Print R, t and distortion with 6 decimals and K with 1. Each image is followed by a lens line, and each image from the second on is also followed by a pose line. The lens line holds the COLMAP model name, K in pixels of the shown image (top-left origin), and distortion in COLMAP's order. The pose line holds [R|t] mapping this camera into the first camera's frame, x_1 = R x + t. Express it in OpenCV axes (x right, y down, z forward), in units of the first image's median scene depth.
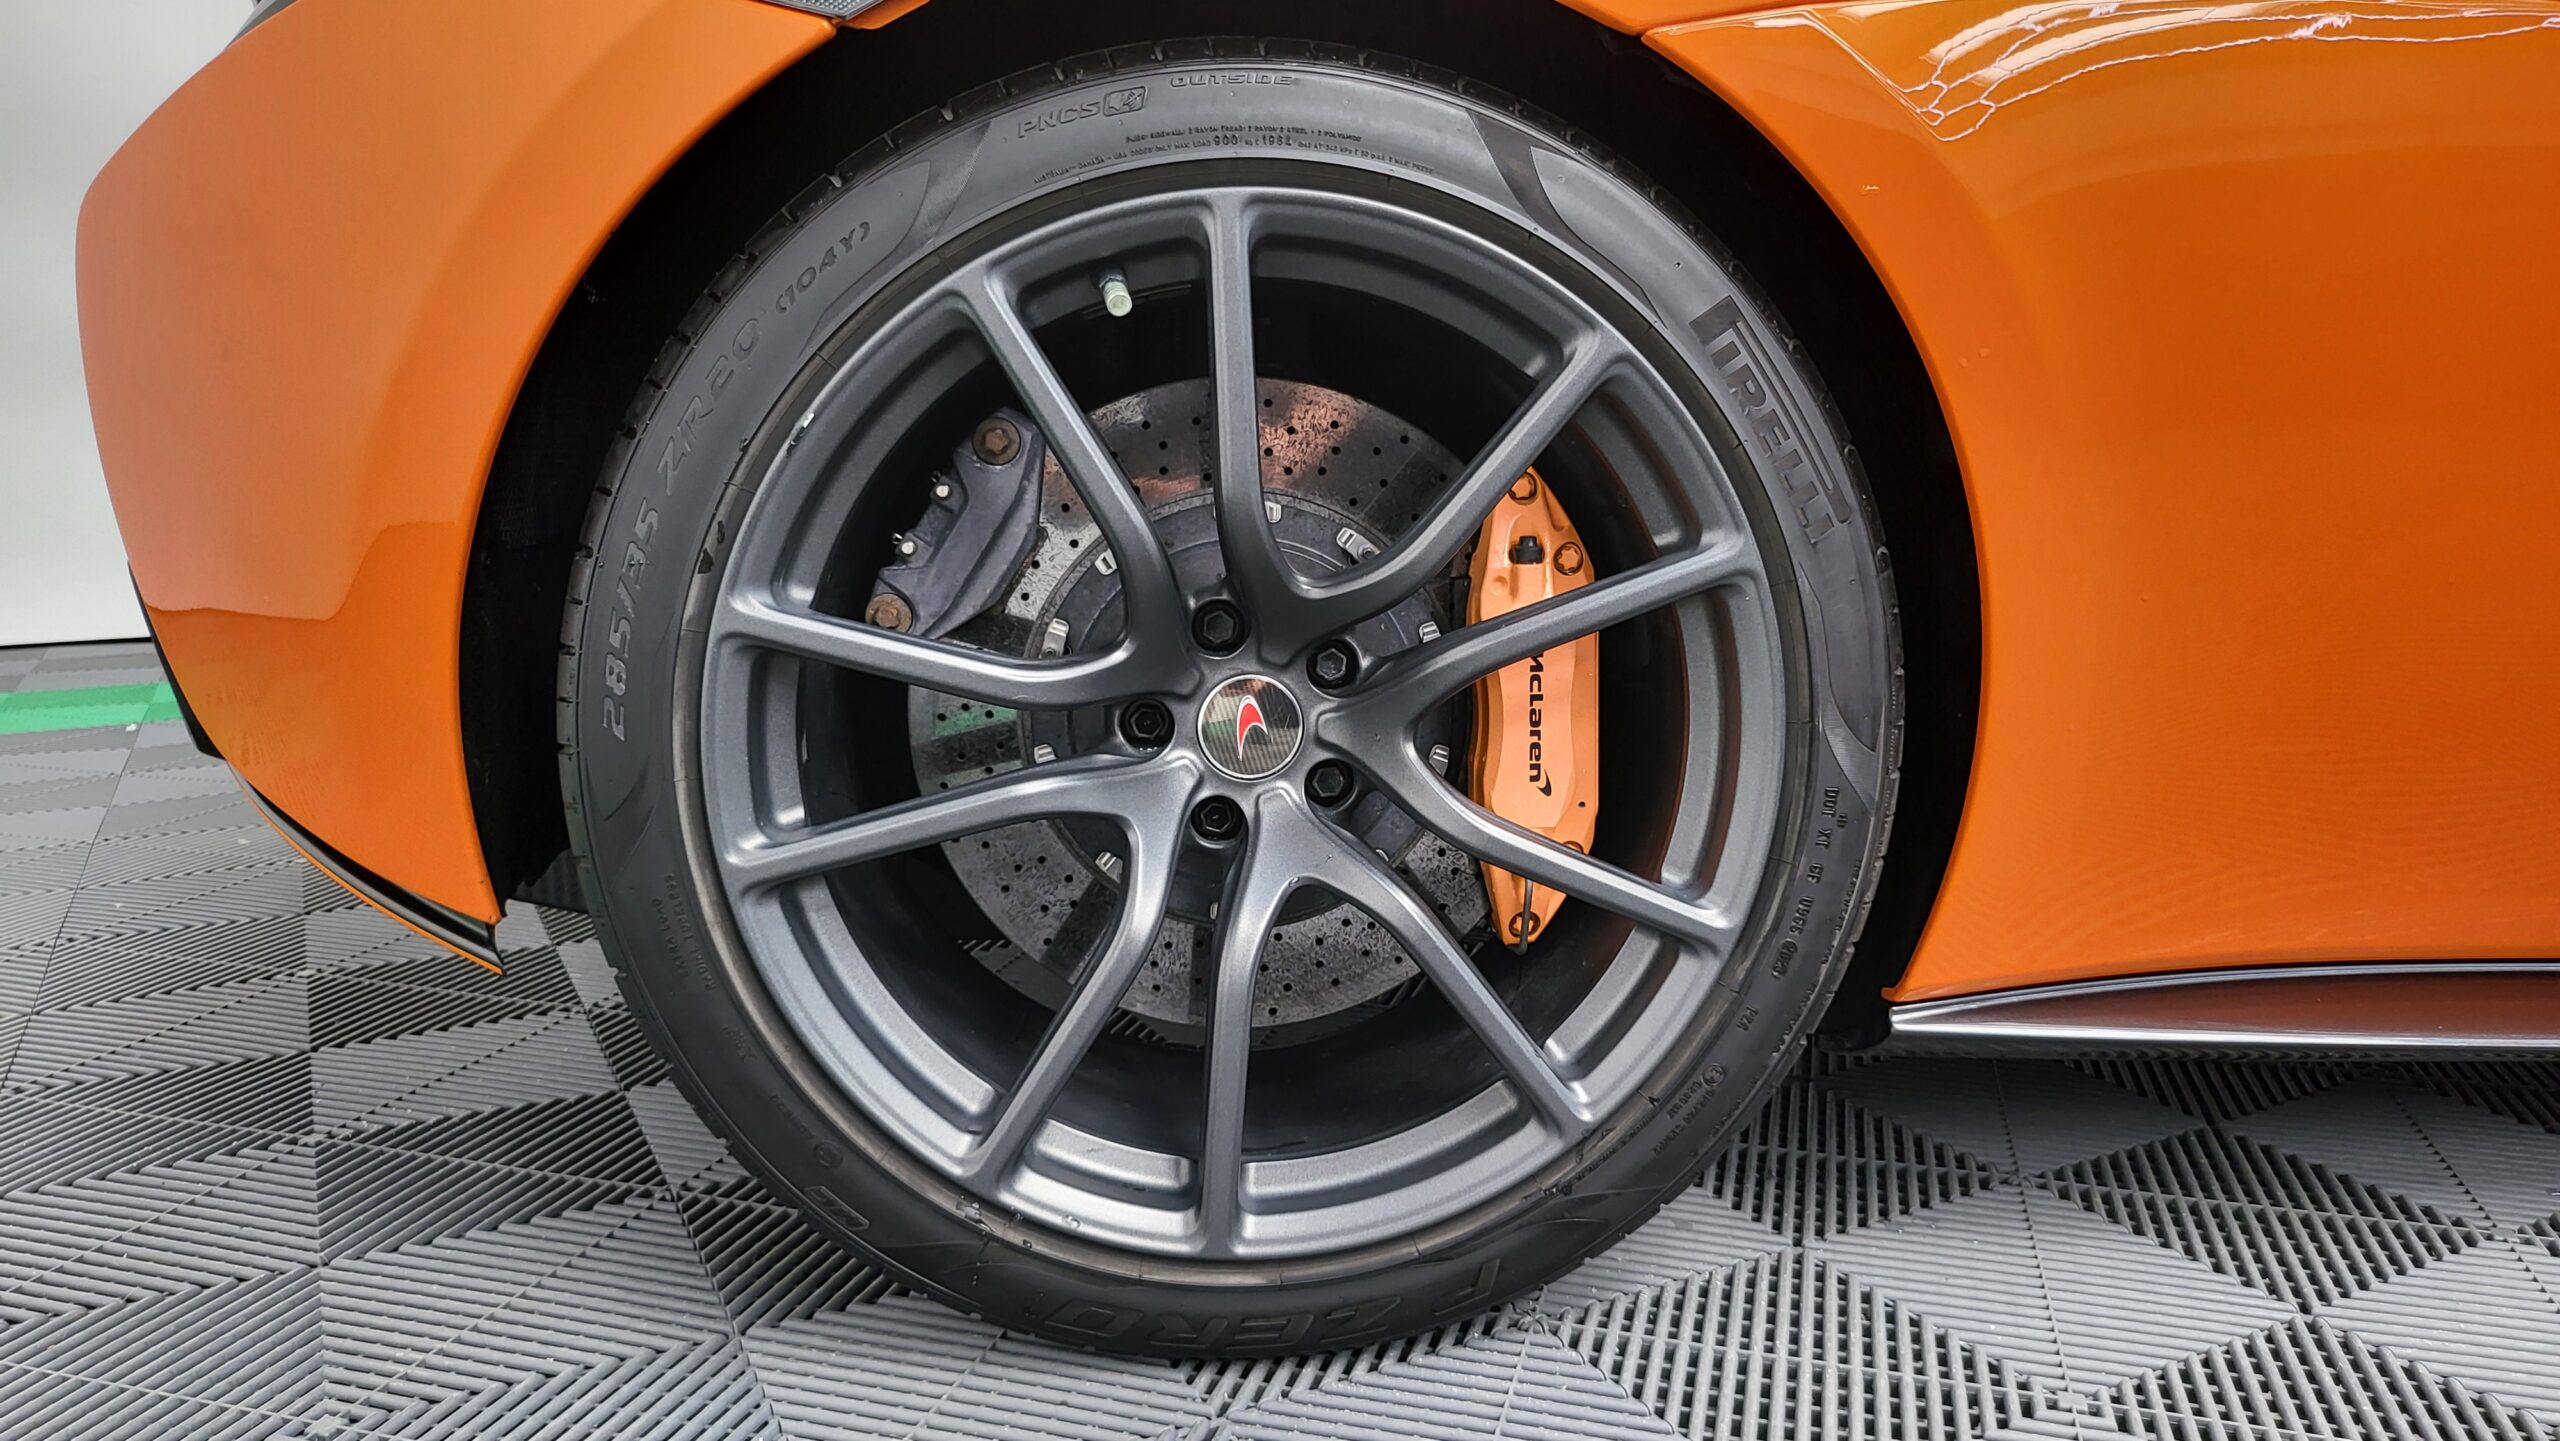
lens RADIAL K [[1790.5, 0, 1284.2], [0, 1790.5, 709.5], [0, 0, 1]] dist [0.035933, -0.033350]
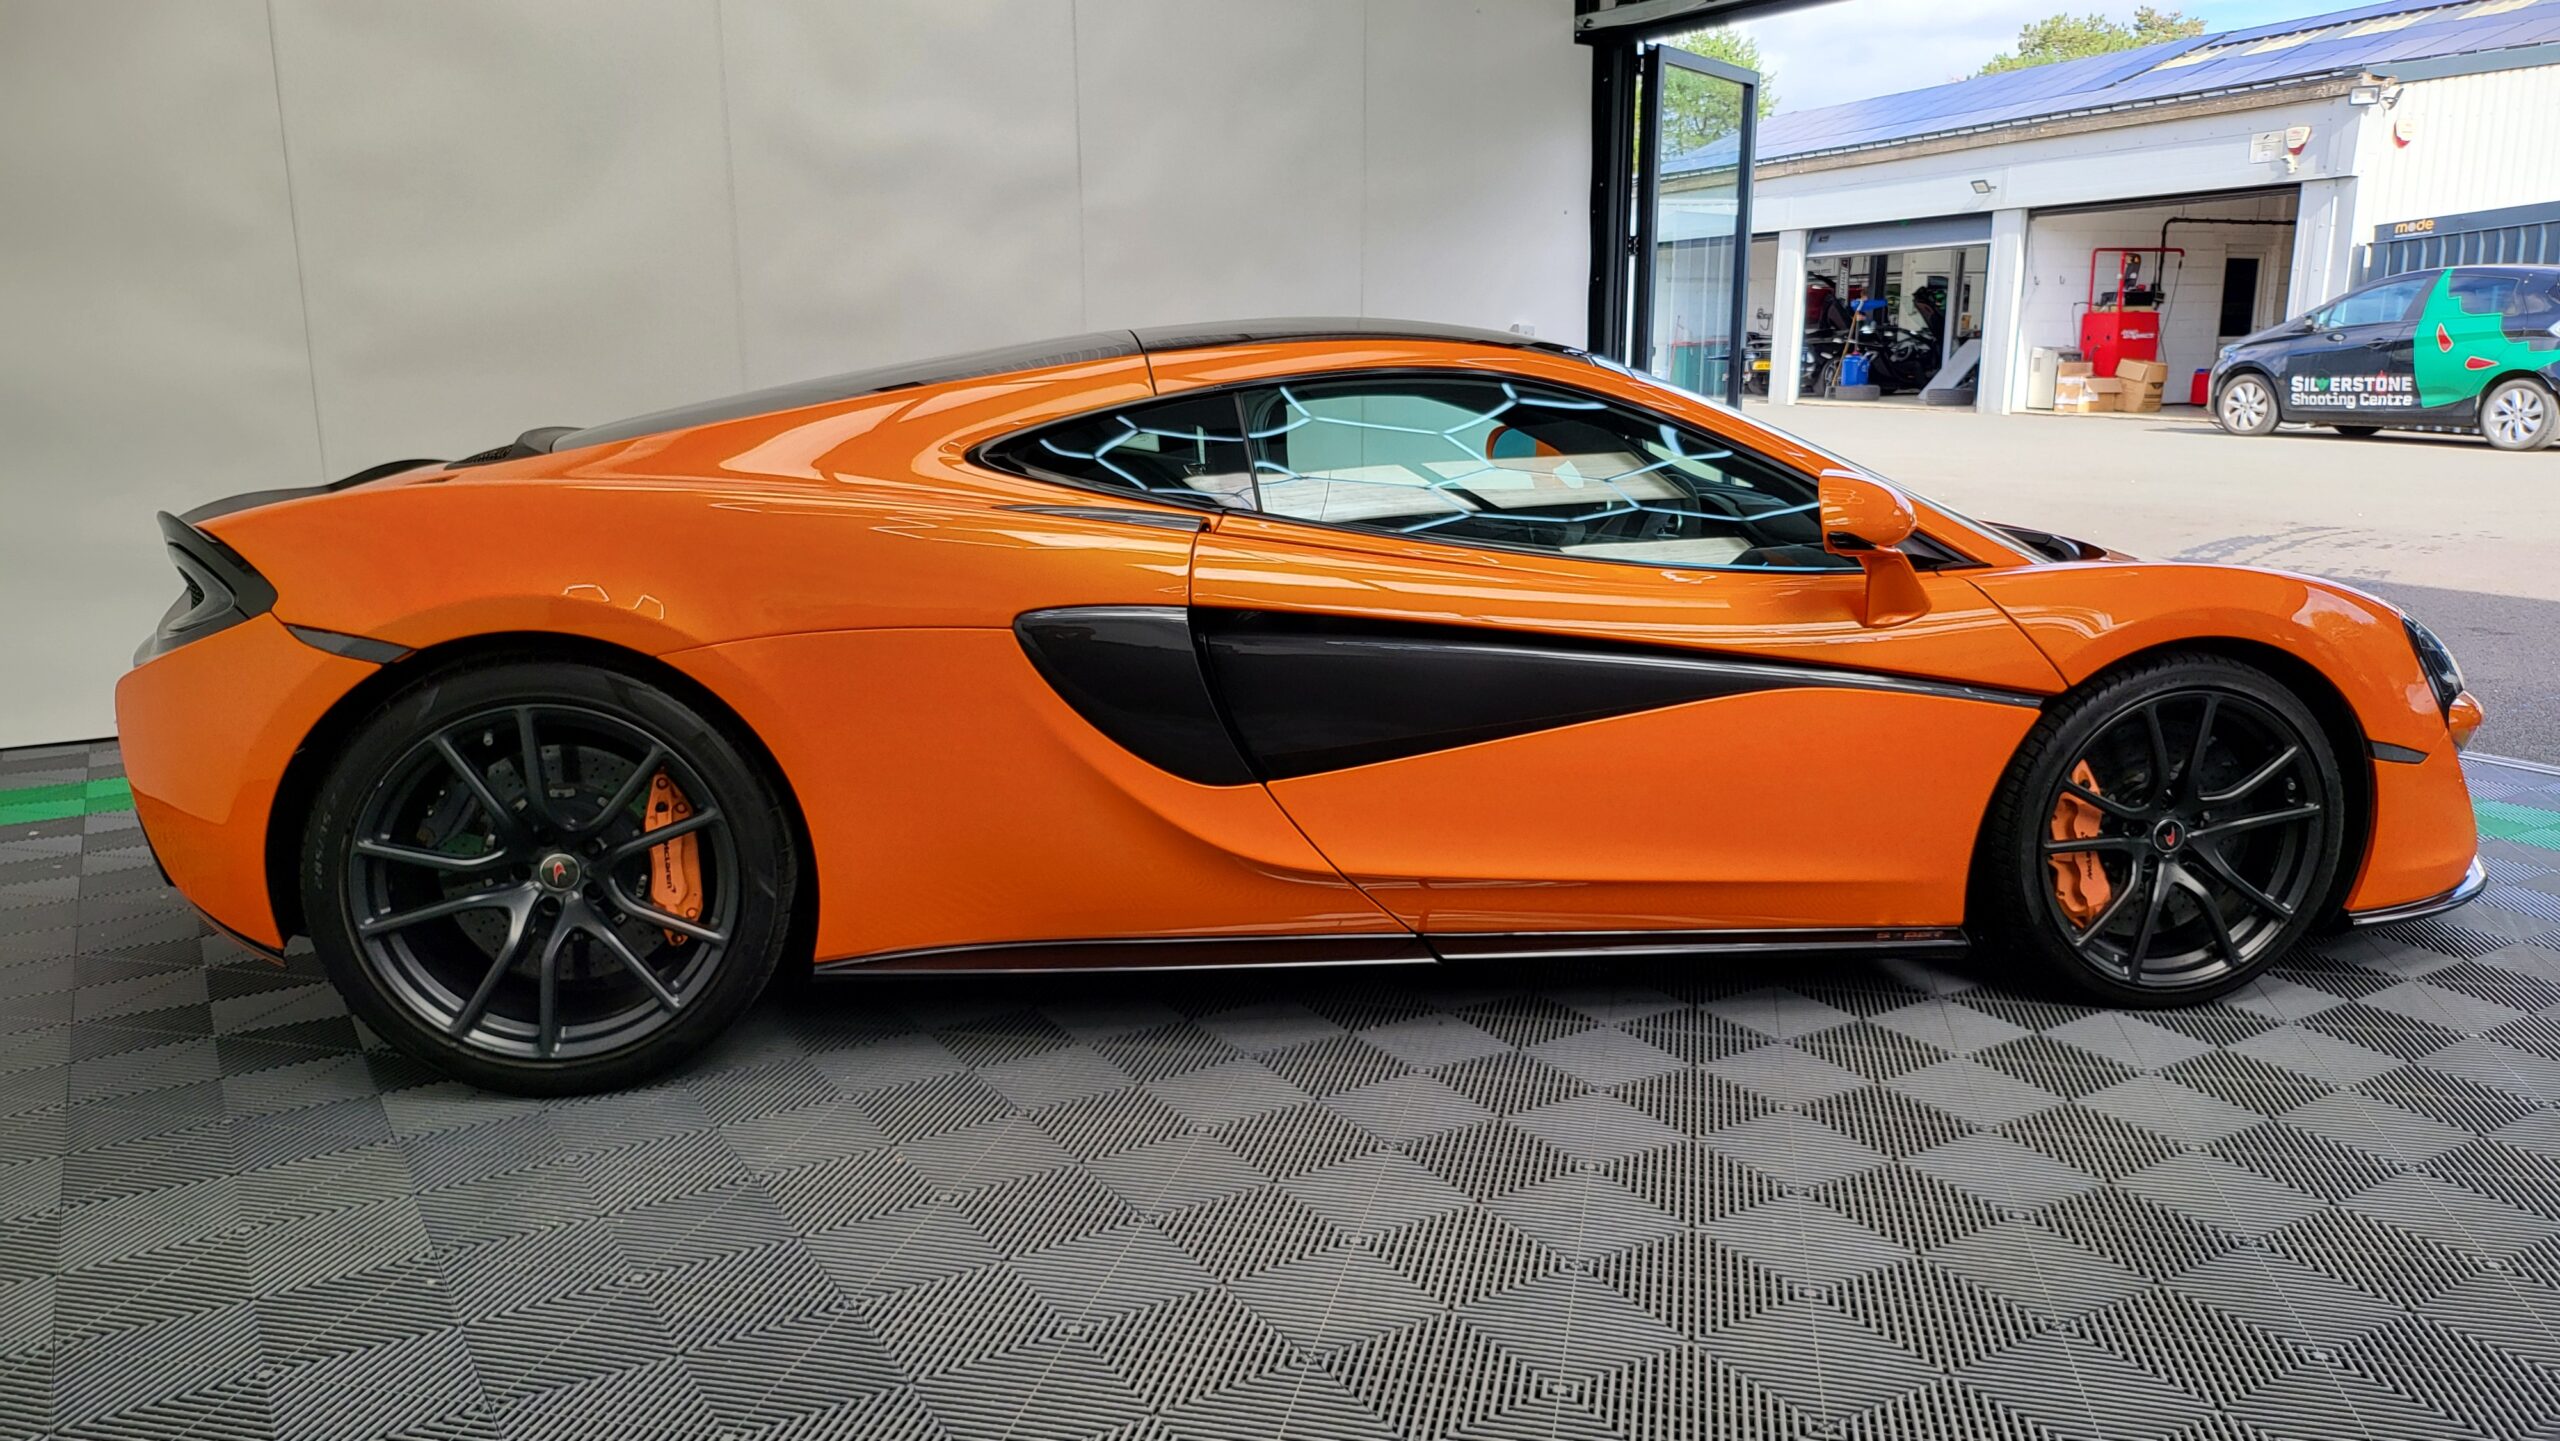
lens RADIAL K [[1790.5, 0, 1275.8], [0, 1790.5, 712.1], [0, 0, 1]] dist [0.035933, -0.033350]
pose [[0.997982, -0.018758, 0.060669, 0.949696], [0.017095, 0.999467, 0.027816, -0.305543], [-0.061159, -0.026722, 0.997770, -1.904502]]
